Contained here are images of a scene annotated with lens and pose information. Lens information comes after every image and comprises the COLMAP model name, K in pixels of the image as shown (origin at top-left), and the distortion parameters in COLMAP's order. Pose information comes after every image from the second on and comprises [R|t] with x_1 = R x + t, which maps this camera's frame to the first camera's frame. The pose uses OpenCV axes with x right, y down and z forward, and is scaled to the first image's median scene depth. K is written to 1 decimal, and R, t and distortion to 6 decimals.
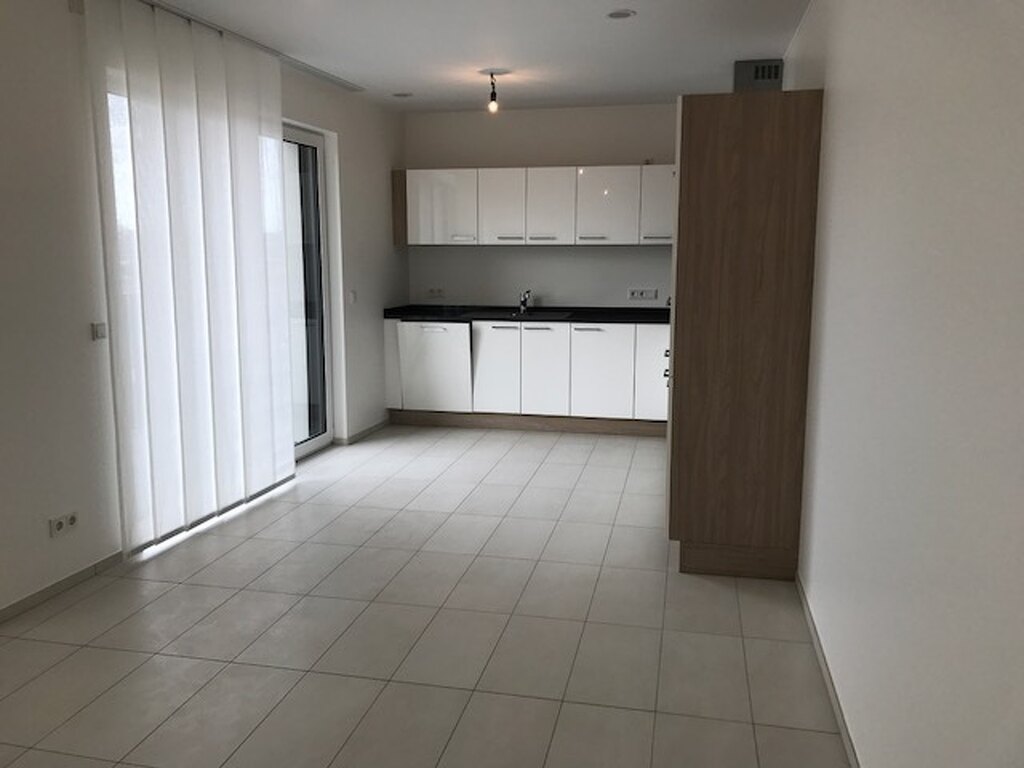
lens RADIAL K [[828.5, 0, 512.0], [0, 828.5, 384.0], [0, 0, 1]] dist [0.013789, -0.004063]
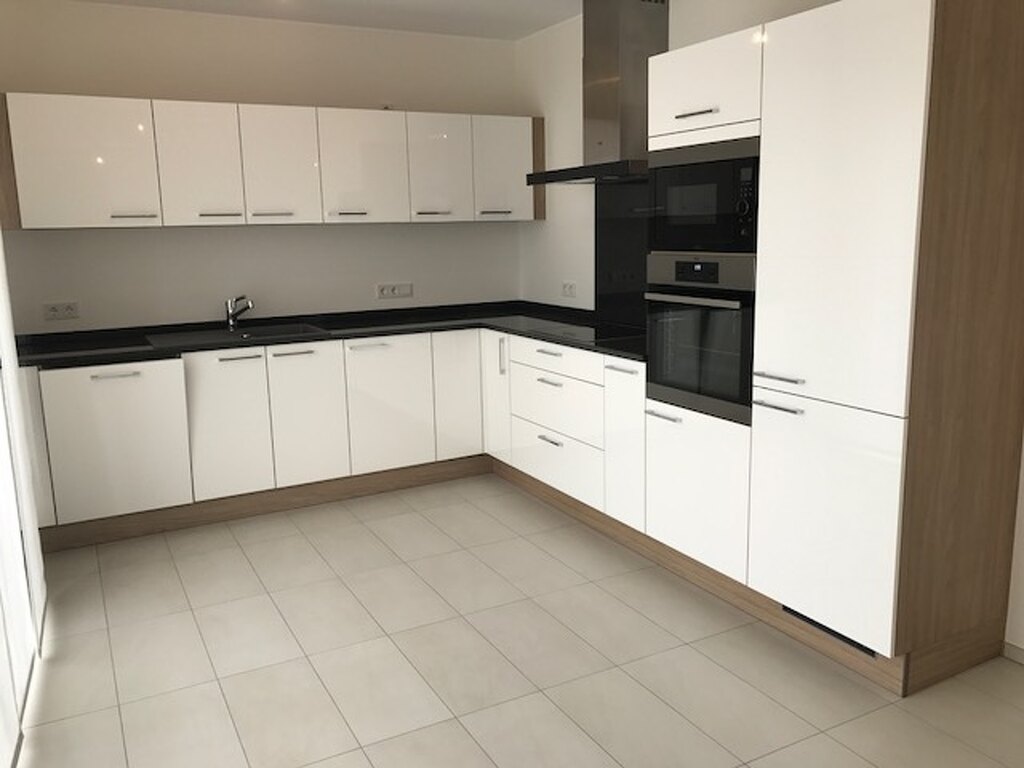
lens RADIAL K [[828.5, 0, 512.0], [0, 828.5, 384.0], [0, 0, 1]] dist [0.013789, -0.004063]
pose [[0.749336, -0.136180, 0.648036, -0.261202], [0.120769, 0.990317, 0.068460, -0.065903], [-0.651084, 0.026964, 0.758527, 0.387513]]
